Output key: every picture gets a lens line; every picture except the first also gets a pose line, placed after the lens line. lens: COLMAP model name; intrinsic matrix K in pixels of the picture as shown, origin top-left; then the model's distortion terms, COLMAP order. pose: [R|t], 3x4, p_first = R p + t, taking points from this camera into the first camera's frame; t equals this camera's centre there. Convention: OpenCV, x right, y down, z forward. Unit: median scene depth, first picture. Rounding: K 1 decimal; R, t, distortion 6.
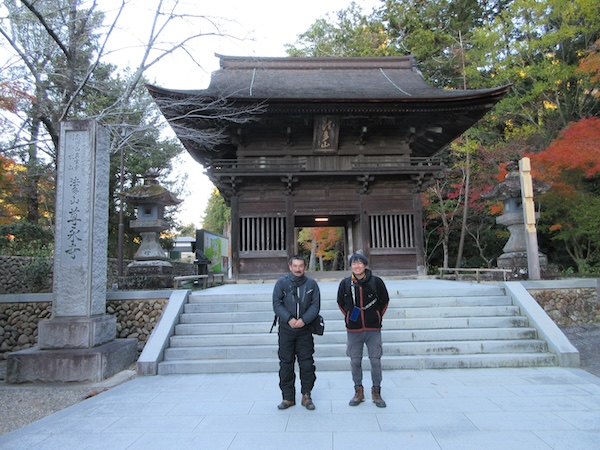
lens RADIAL K [[456.0, 0, 298.4], [0, 456.0, 223.7], [0, 0, 1]] dist [-0.015534, -0.008244]
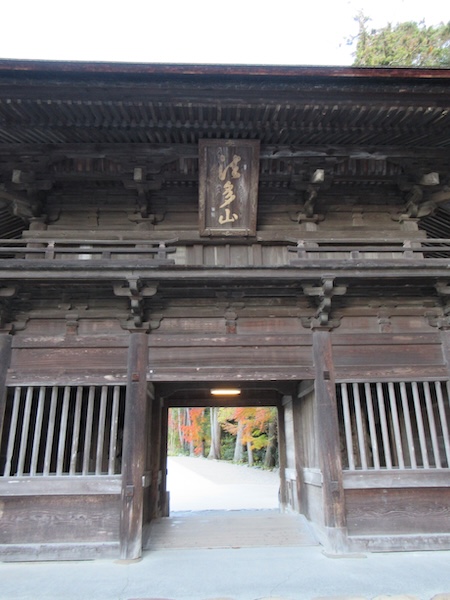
lens RADIAL K [[456.0, 0, 227.7], [0, 456.0, 298.6], [0, 0, 1]] dist [-0.015534, -0.008244]
pose [[0.999828, 0.003114, -0.018275, 0.067573], [-0.006813, 0.978527, -0.206005, -0.007694], [0.017242, 0.206094, 0.978380, 0.595622]]
